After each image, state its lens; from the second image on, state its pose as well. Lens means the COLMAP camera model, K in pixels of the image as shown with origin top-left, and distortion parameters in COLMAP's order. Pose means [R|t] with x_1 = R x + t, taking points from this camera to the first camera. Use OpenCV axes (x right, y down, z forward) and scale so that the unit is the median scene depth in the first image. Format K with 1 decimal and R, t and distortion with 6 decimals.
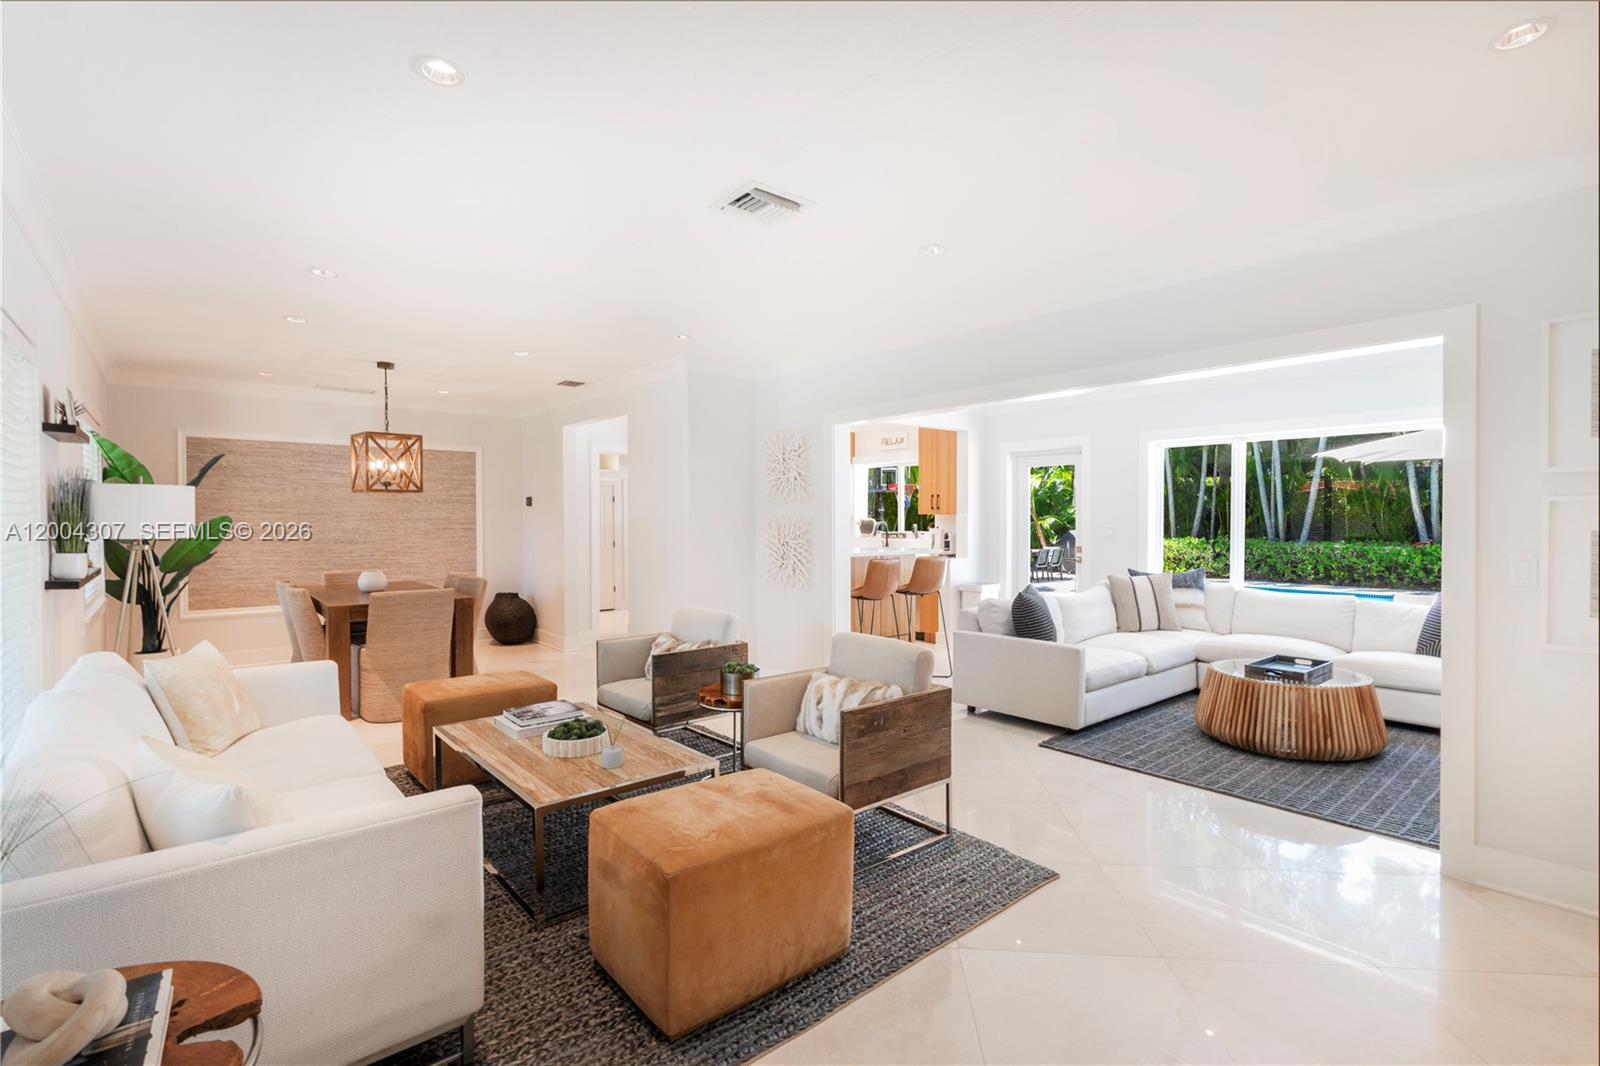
lens RADIAL K [[764.2, 0, 837.3], [0, 764.2, 535.9], [0, 0, 1]] dist [-0.028199, 0.000364]
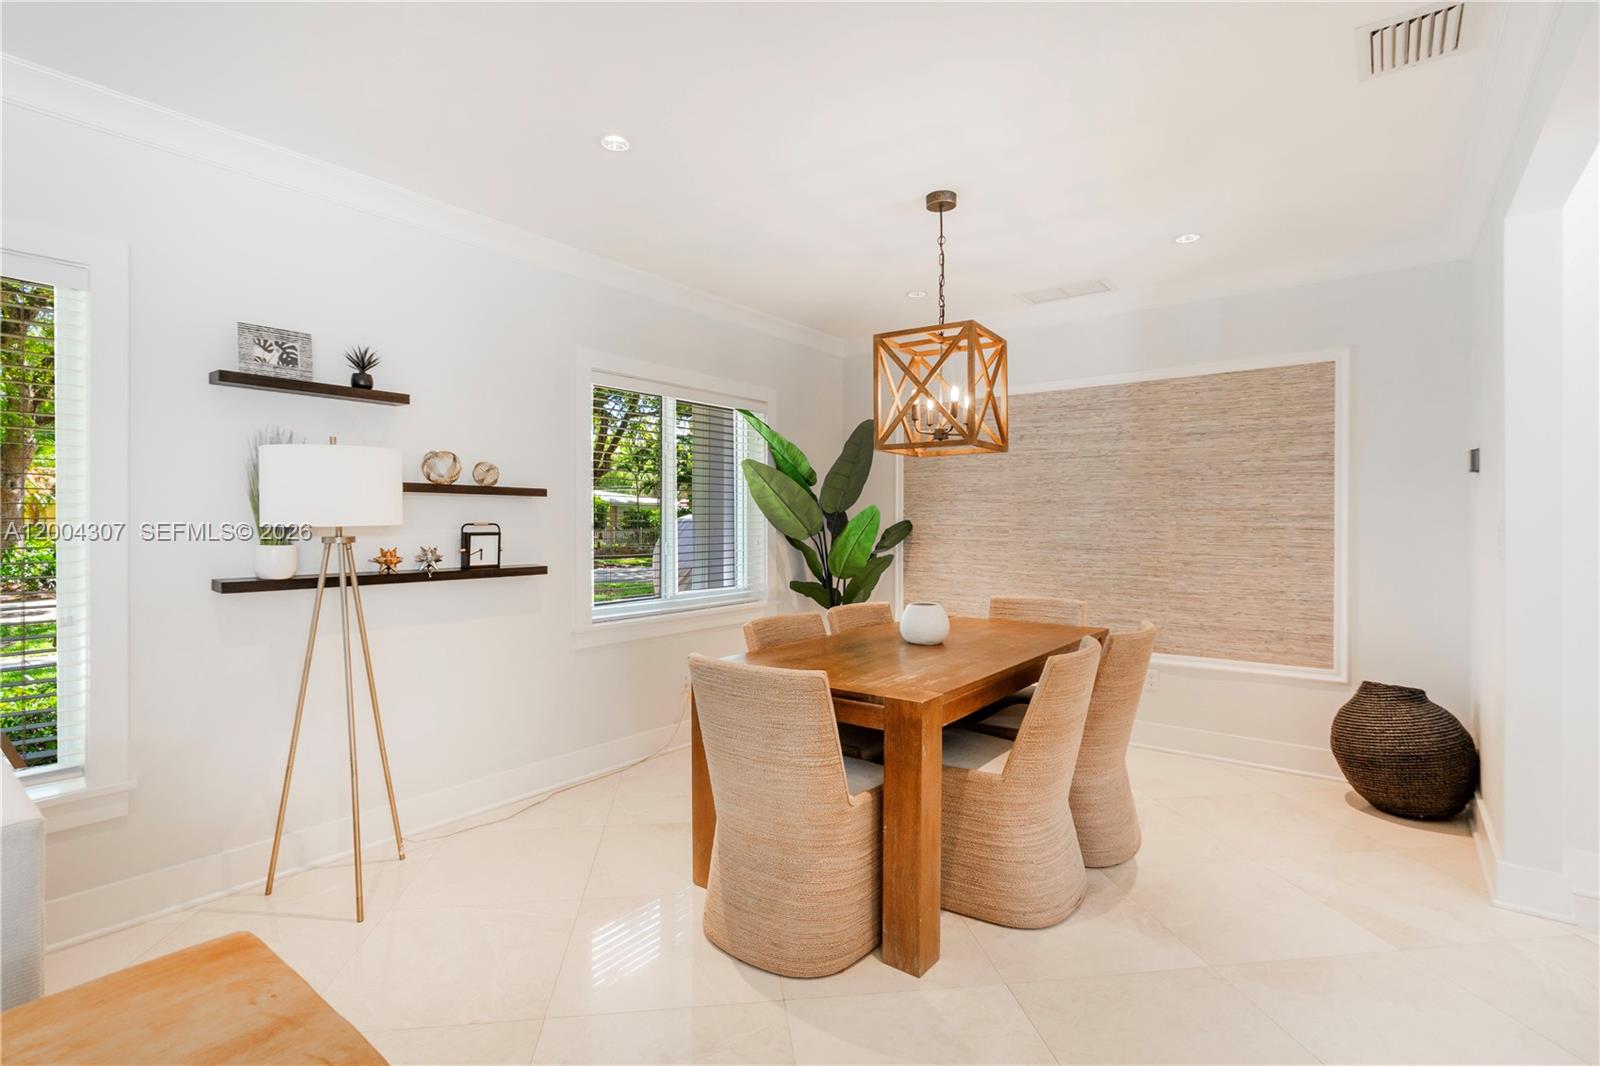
lens RADIAL K [[777.3, 0, 779.7], [0, 777.3, 522.8], [0, 0, 1]] dist [-0.006002, -0.000290]
pose [[0.145719, -0.000146, -0.989326, -0.080531], [-0.023045, 0.999728, -0.003541, -0.004851], [0.989058, 0.023315, 0.145676, 0.748506]]
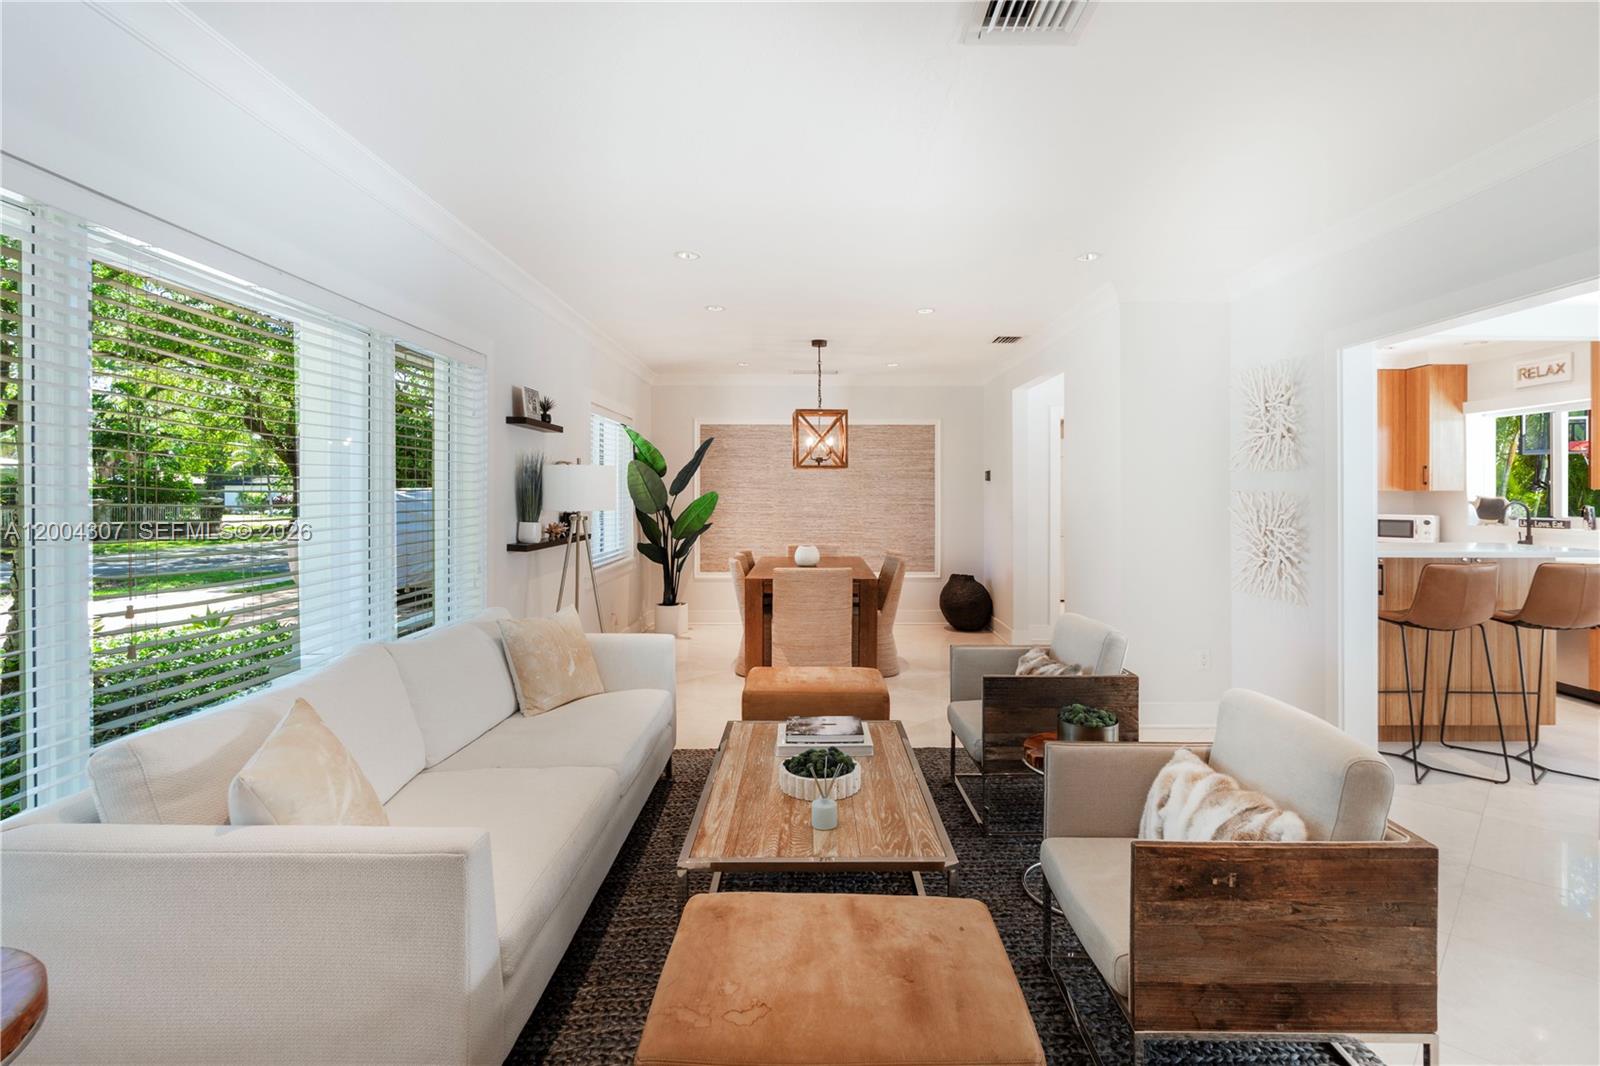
lens RADIAL K [[790.2, 0, 826.0], [0, 790.2, 490.3], [0, 0, 1]] dist [-0.009613, -0.000125]
pose [[0.734187, -0.001301, -0.678946, 0.121662], [-0.017648, 0.999624, -0.020999, -0.005860], [0.678718, 0.027399, 0.733888, 0.220068]]
